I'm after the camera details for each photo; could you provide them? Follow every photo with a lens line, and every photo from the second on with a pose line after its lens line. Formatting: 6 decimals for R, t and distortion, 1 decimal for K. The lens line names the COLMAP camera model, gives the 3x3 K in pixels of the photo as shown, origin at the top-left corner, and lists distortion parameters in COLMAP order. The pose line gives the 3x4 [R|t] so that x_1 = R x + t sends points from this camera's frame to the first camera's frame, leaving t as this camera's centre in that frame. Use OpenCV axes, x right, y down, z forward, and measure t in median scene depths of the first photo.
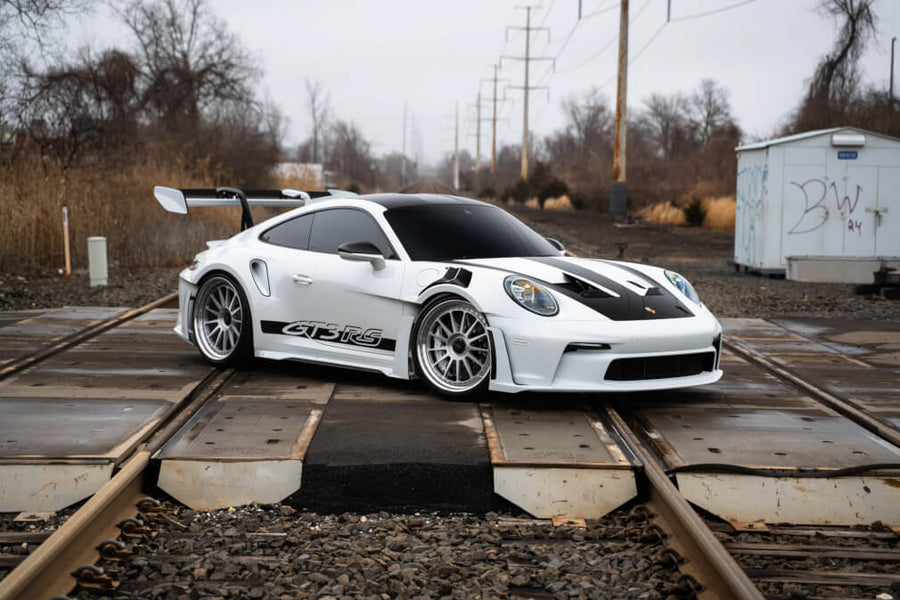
lens RADIAL K [[1754.0, 0, 450.0], [0, 1754.0, 300.0], [0, 0, 1]] dist [0.262792, -0.060769]
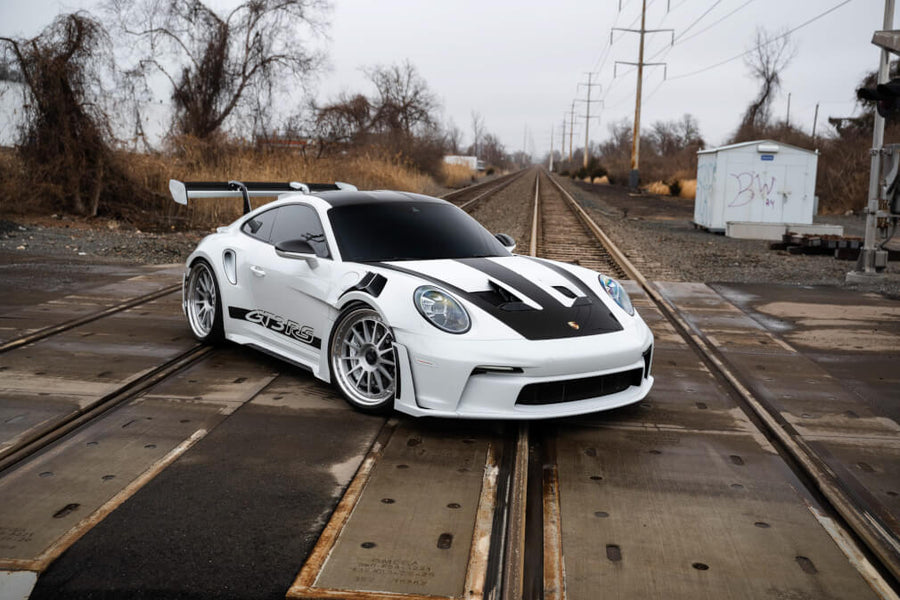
lens RADIAL K [[916.2, 0, 450.0], [0, 916.2, 300.0], [0, 0, 1]] dist [-0.017085, -0.002020]
pose [[0.994311, 0.028866, -0.102533, 0.030778], [-0.020805, 0.996671, 0.078833, -0.014061], [0.104468, -0.076251, 0.991601, 0.160760]]
